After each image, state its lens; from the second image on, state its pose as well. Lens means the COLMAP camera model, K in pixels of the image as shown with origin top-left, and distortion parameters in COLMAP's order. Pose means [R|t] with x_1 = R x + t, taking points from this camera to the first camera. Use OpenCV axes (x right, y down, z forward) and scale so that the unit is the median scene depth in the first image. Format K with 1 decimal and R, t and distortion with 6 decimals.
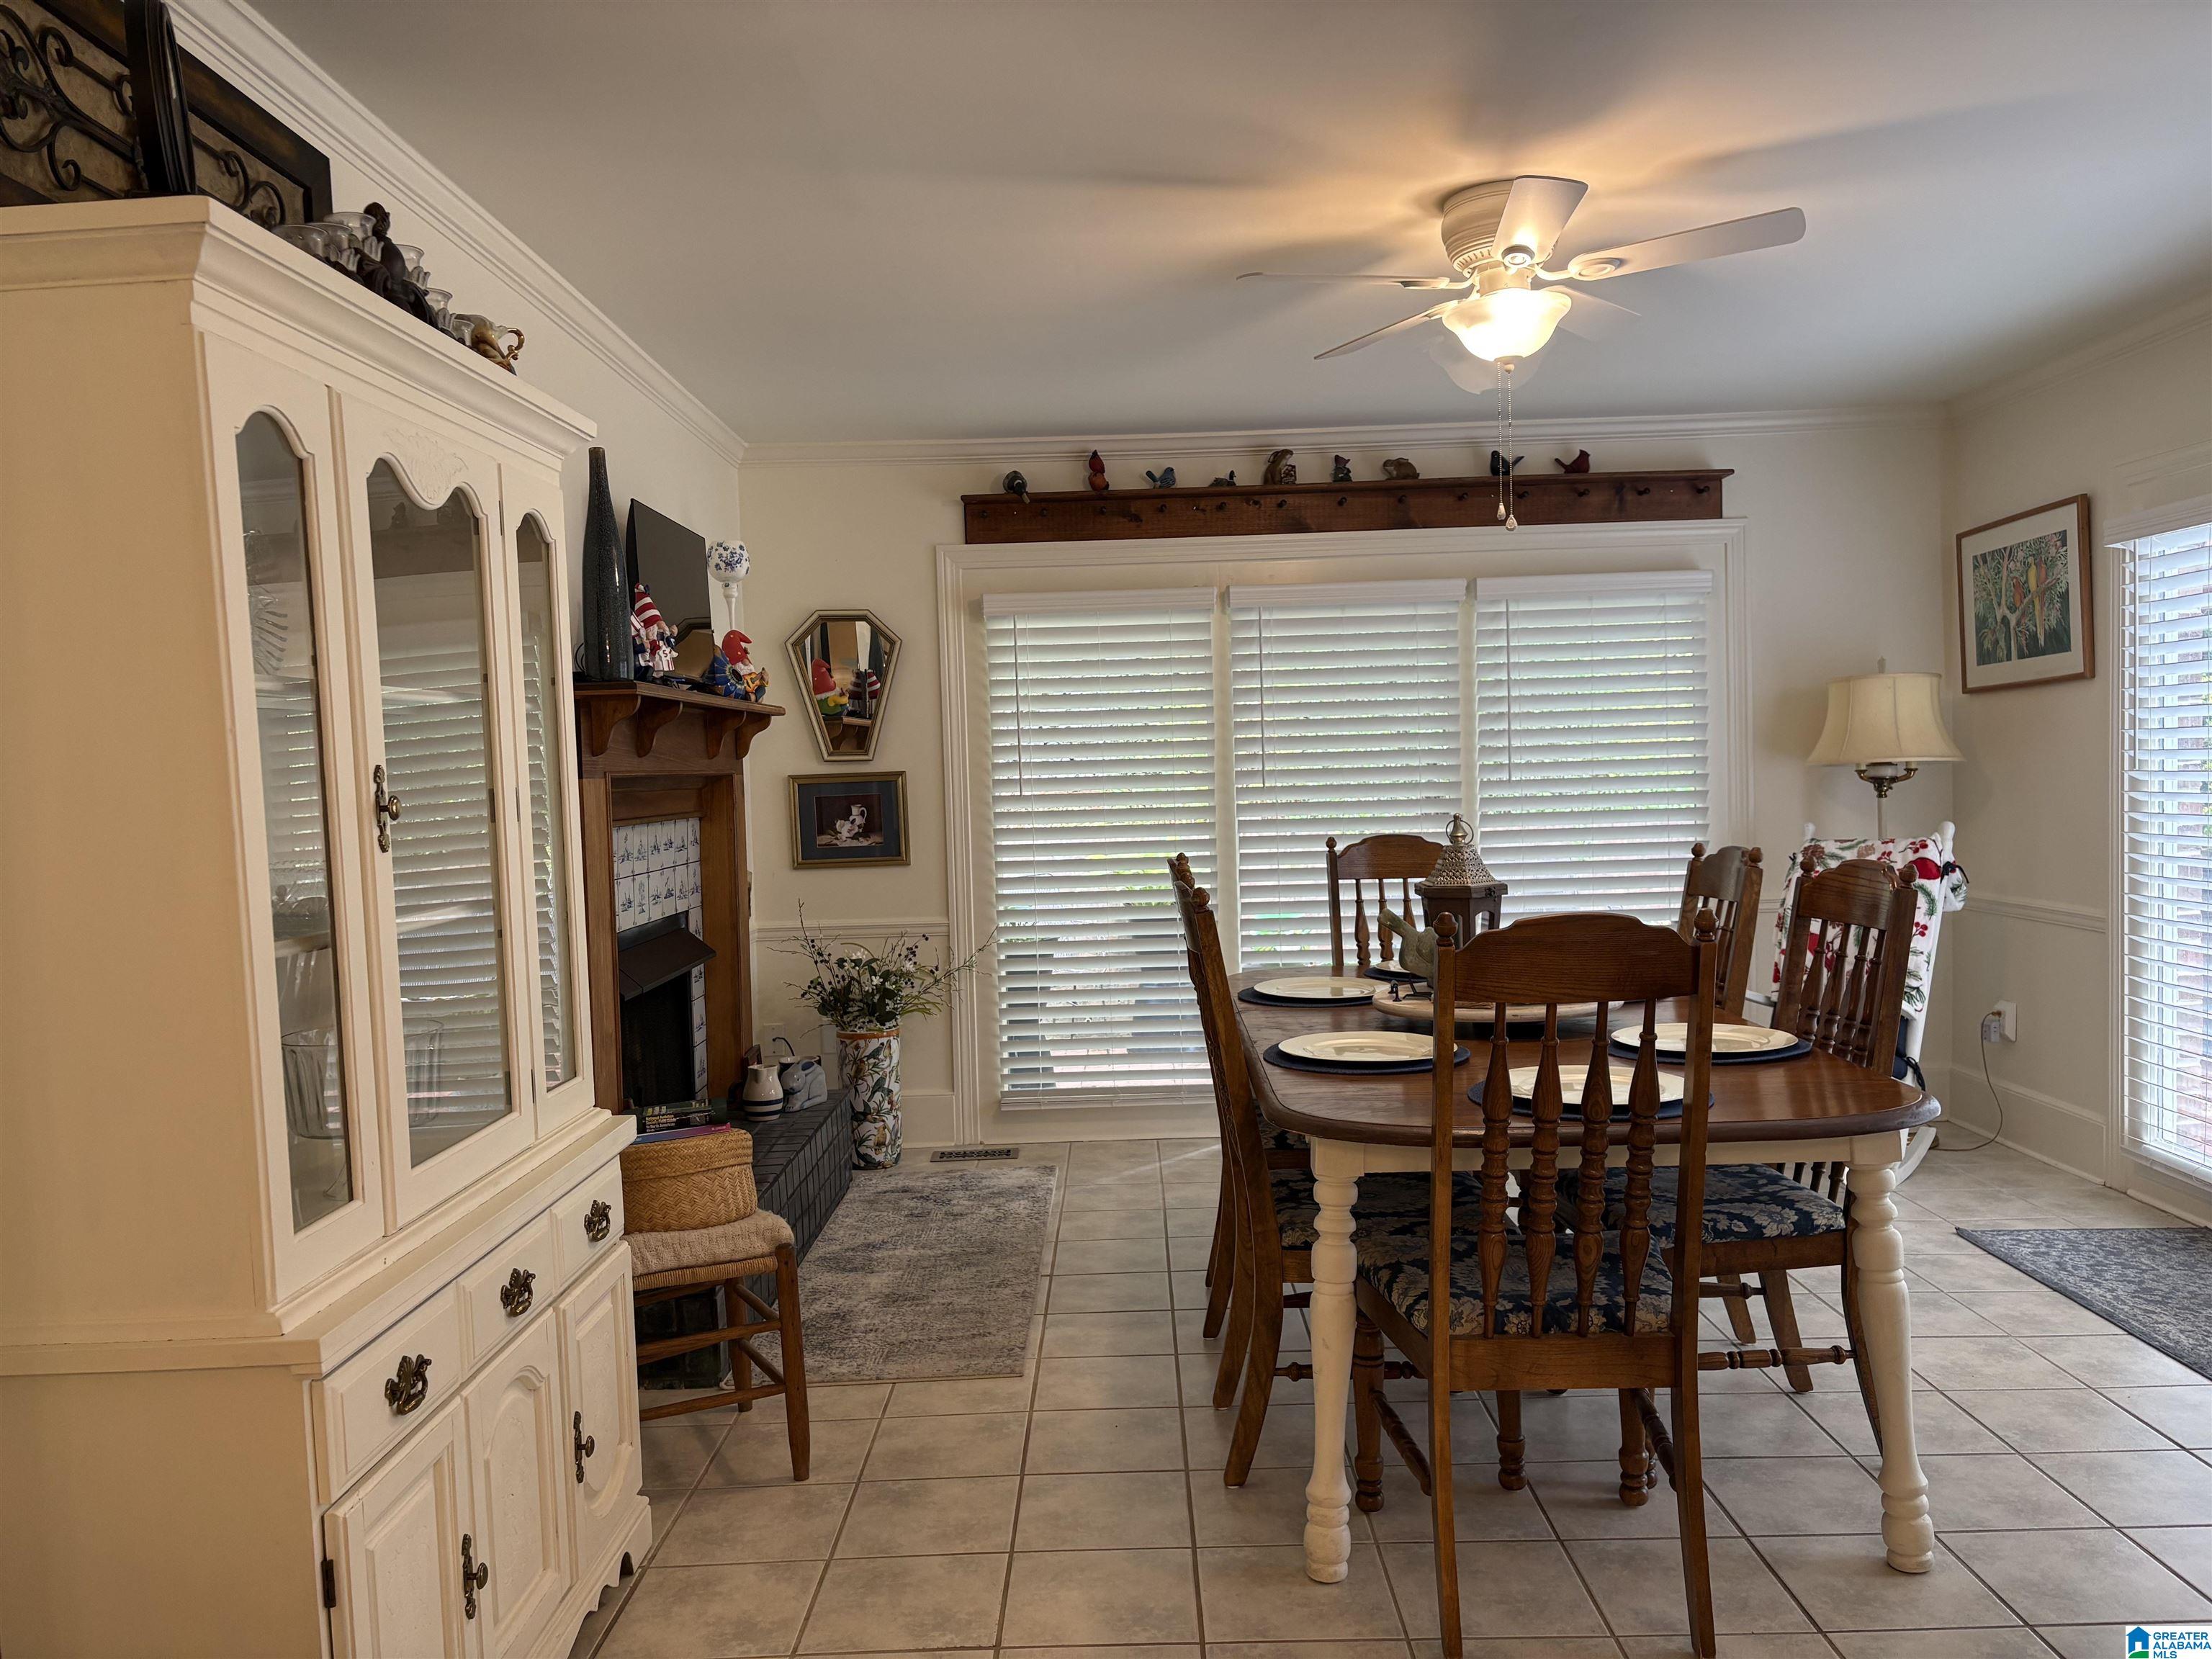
lens RADIAL K [[1669.8, 0, 1107.6], [0, 1669.8, 830.9], [0, 0, 1]] dist [0.013683, 0.004301]
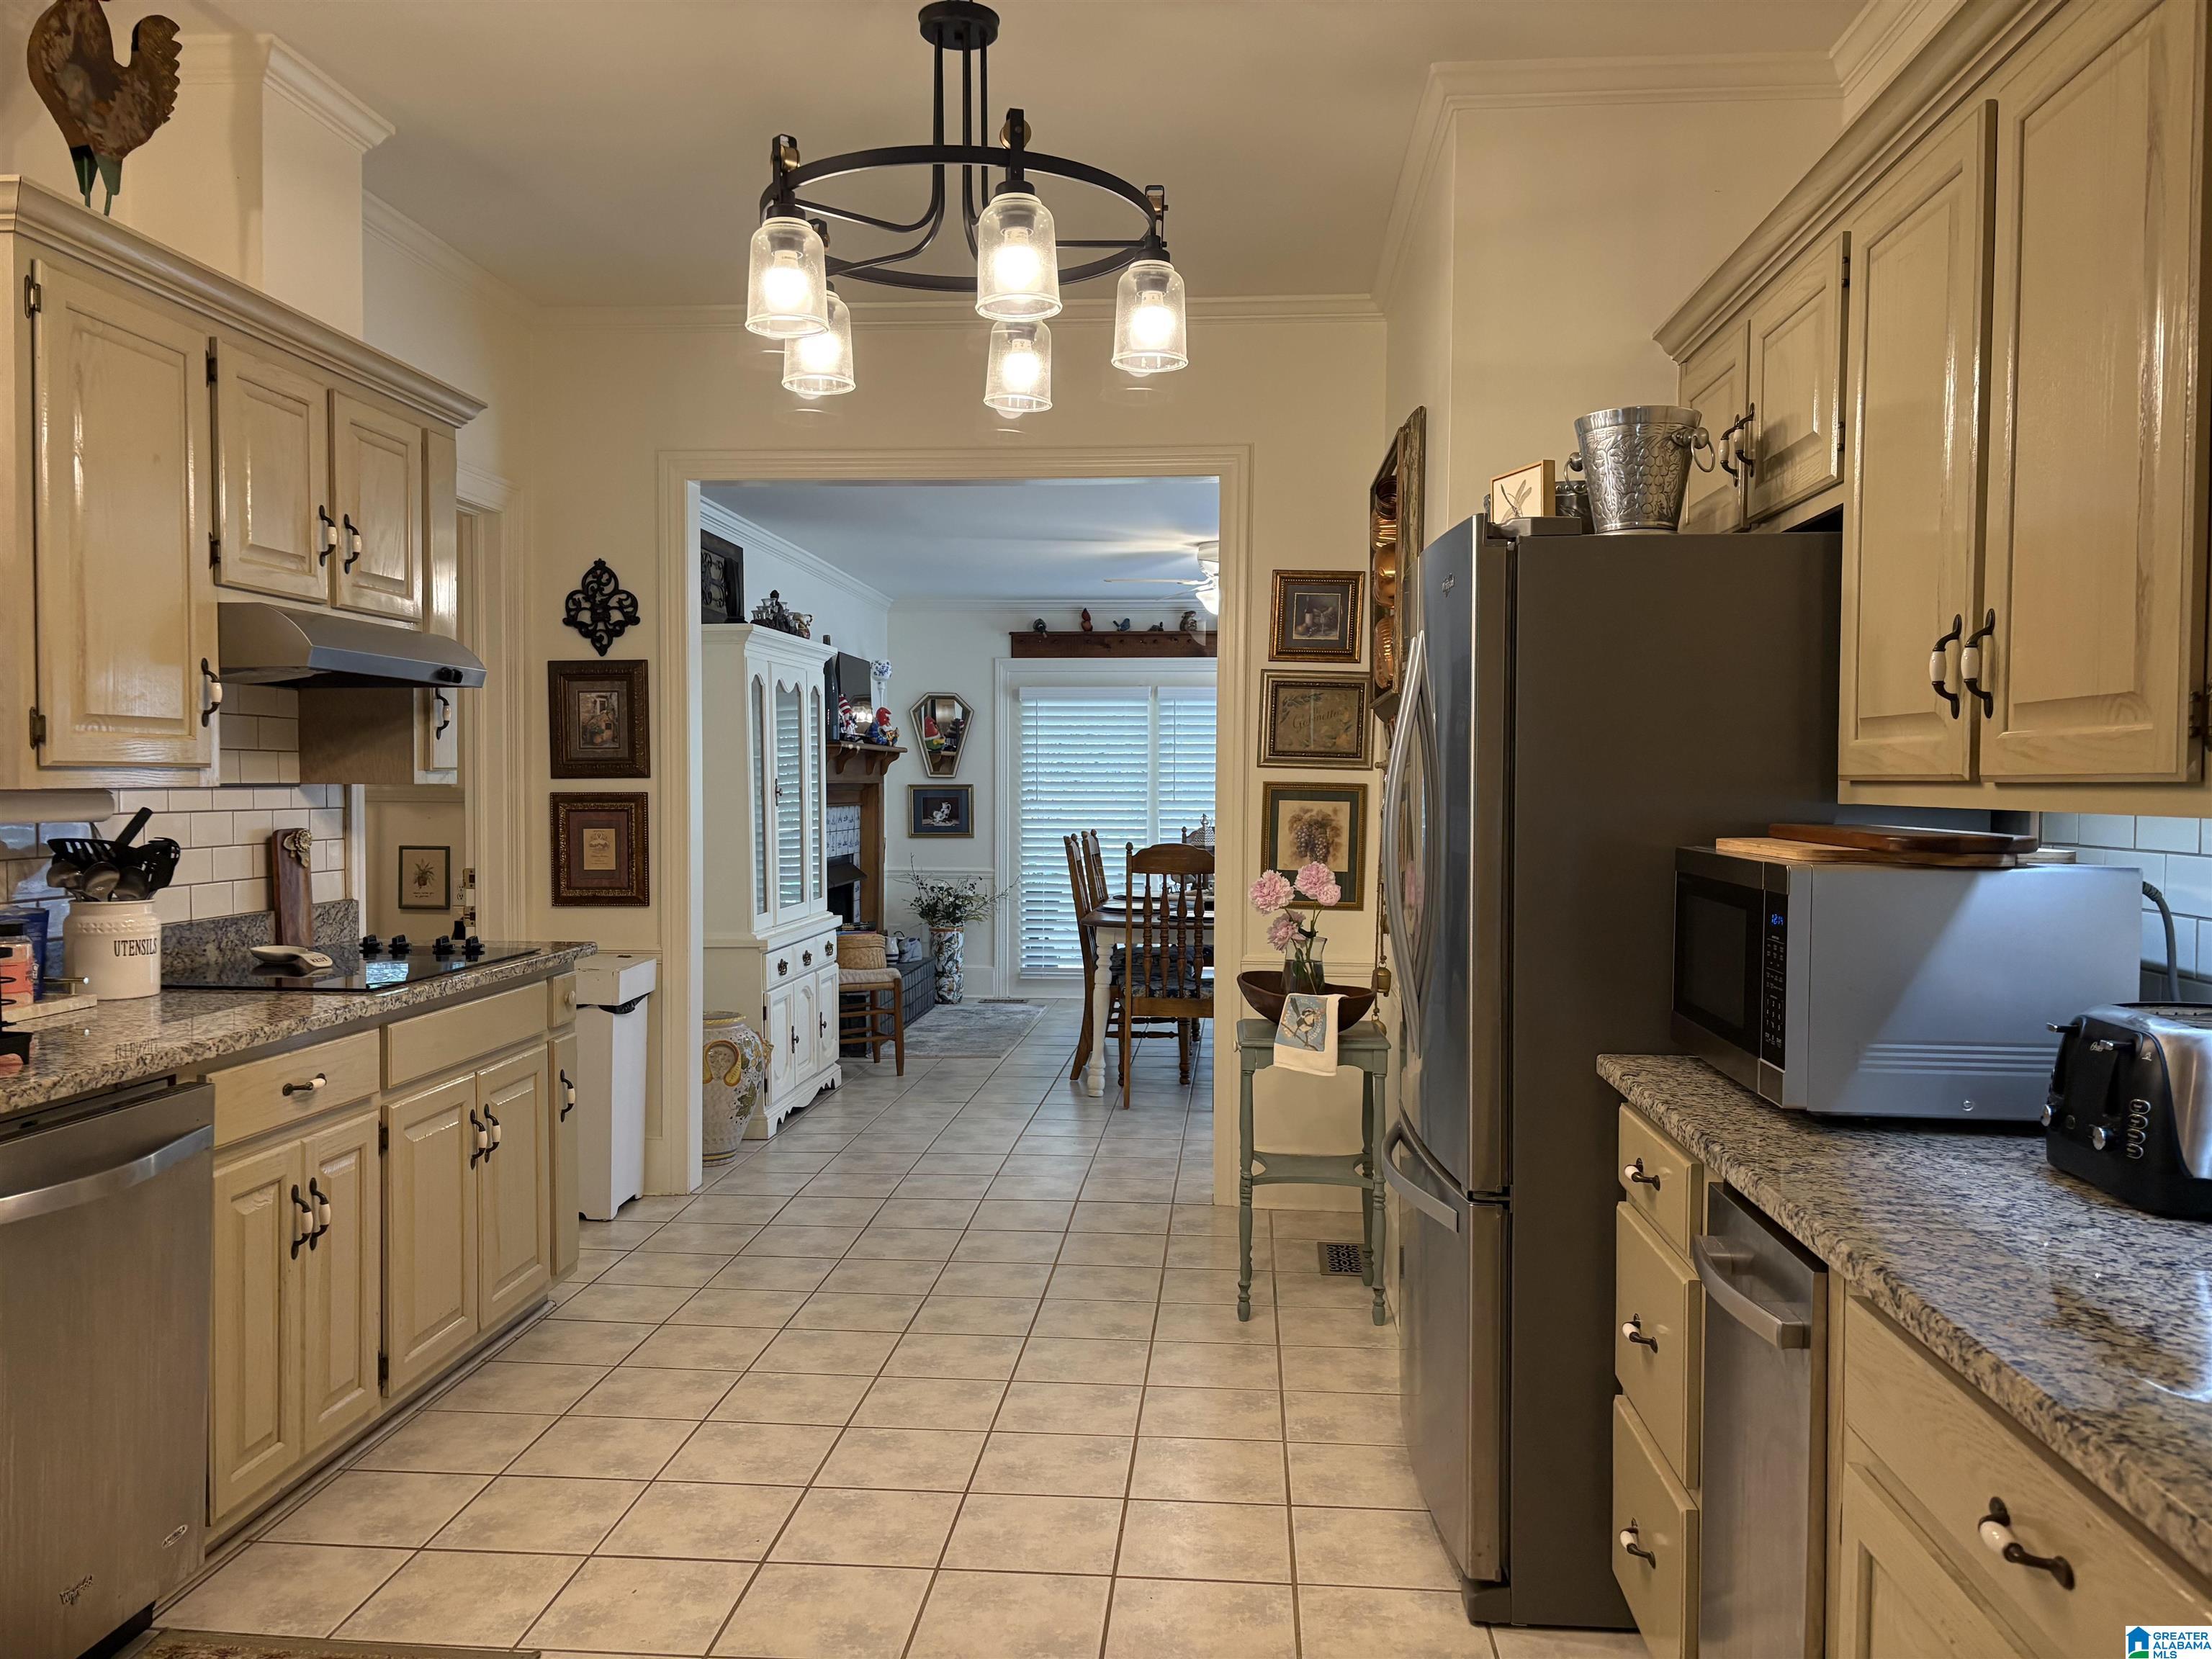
lens RADIAL K [[1669.8, 0, 1104.7], [0, 1669.8, 831.8], [0, 0, 1]] dist [0.013683, 0.004301]
pose [[0.996516, 0.036808, -0.074834, 0.159927], [-0.037513, 0.999264, -0.008044, 0.024447], [0.074483, 0.010824, 0.997164, -0.795133]]
